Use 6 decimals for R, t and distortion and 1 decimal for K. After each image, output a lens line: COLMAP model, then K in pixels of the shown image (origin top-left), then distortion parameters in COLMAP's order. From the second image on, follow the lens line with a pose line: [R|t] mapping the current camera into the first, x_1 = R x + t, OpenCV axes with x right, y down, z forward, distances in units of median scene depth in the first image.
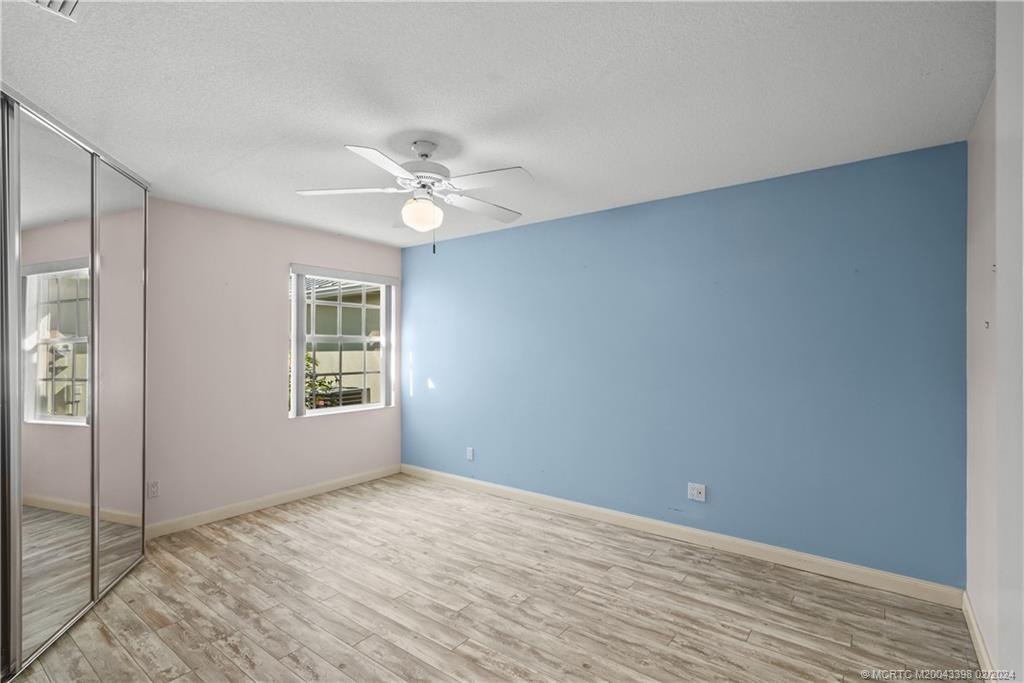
lens RADIAL K [[490.9, 0, 510.2], [0, 490.9, 343.2], [0, 0, 1]] dist [0.000080, 0.000877]
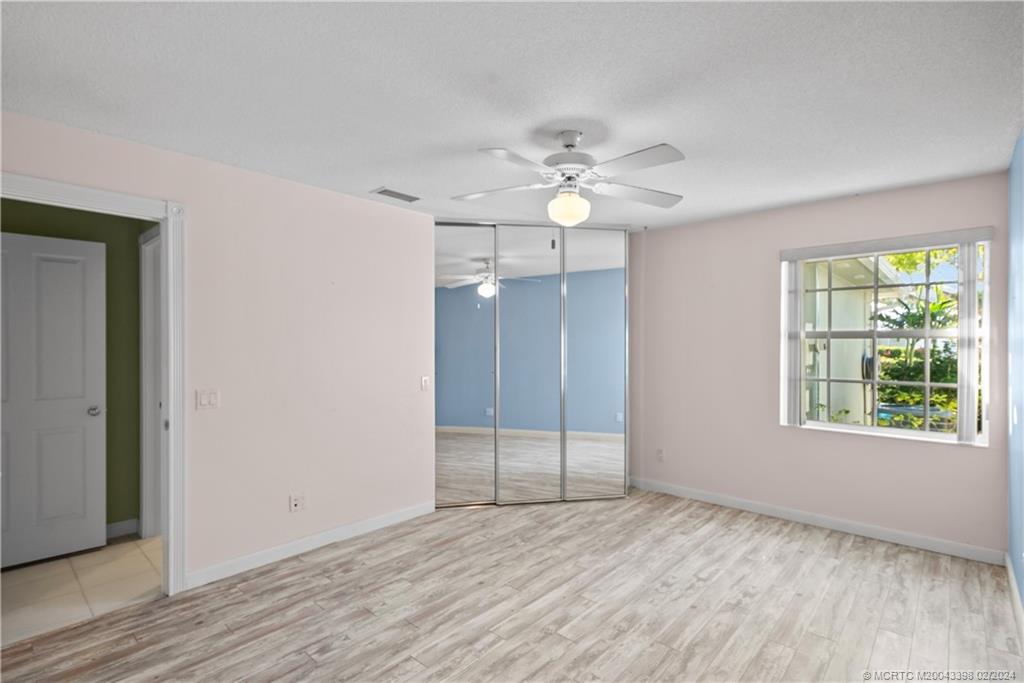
lens RADIAL K [[490.9, 0, 510.3], [0, 490.9, 343.5], [0, 0, 1]] dist [0.000080, 0.000877]
pose [[-0.085056, 0.002552, -0.996373, 0.600369], [0.004699, 0.999987, 0.002160, 0.001224], [0.996365, -0.004498, -0.085066, 0.732049]]
